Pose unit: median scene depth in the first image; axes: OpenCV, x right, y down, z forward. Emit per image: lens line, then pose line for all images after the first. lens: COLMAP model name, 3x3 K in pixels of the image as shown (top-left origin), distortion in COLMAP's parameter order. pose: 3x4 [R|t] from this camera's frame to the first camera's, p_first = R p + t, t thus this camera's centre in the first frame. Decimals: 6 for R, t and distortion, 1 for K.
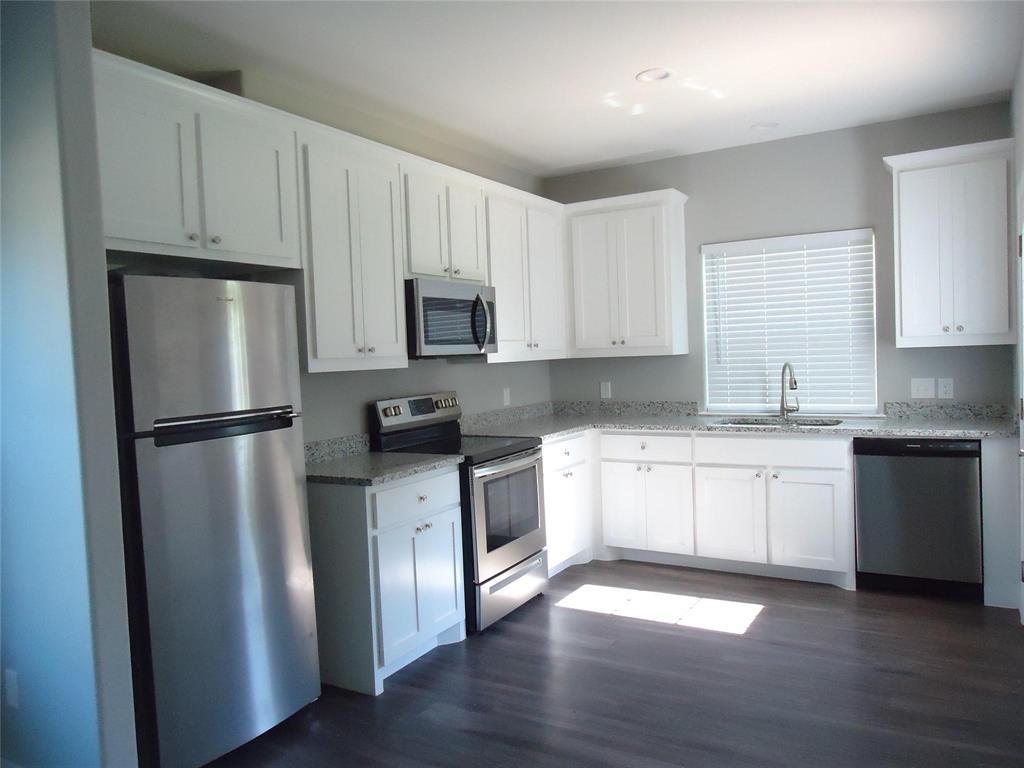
lens RADIAL K [[753.2, 0, 511.0], [0, 753.2, 383.1], [0, 0, 1]] dist [0.002354, 0.001953]
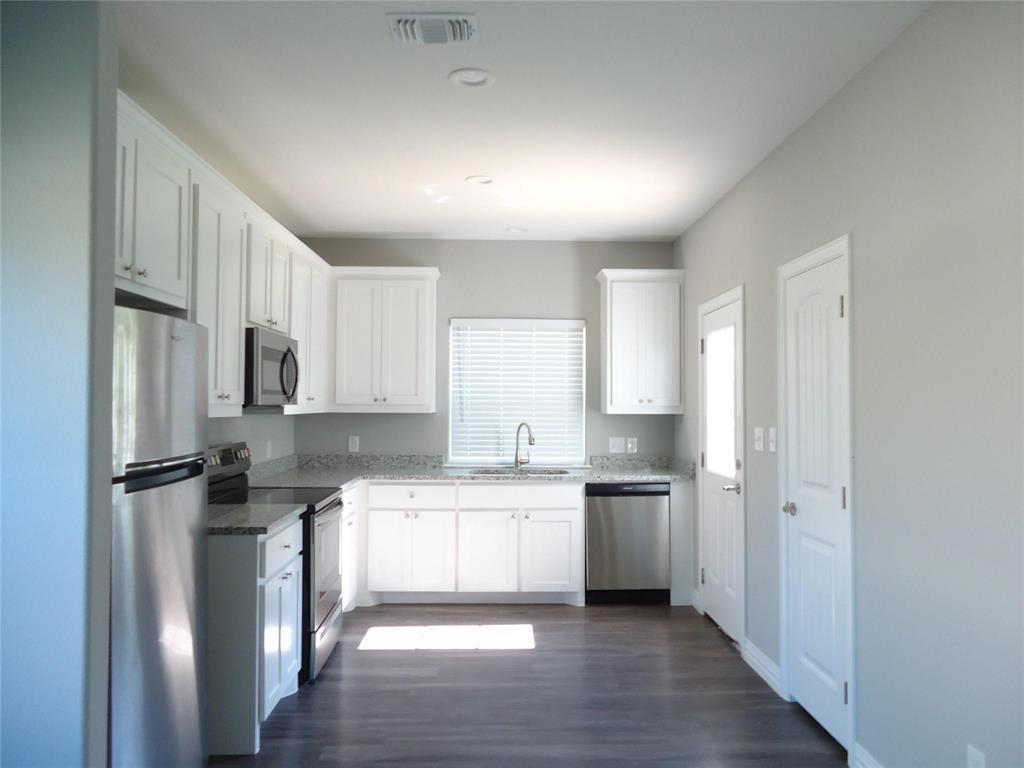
lens RADIAL K [[753.2, 0, 514.5], [0, 753.2, 384.0], [0, 0, 1]] dist [0.002354, 0.001953]
pose [[0.845837, 0.056060, 0.530488, -0.319084], [-0.014368, 0.996496, -0.082397, 0.011823], [-0.533248, 0.062072, 0.843678, -0.018345]]
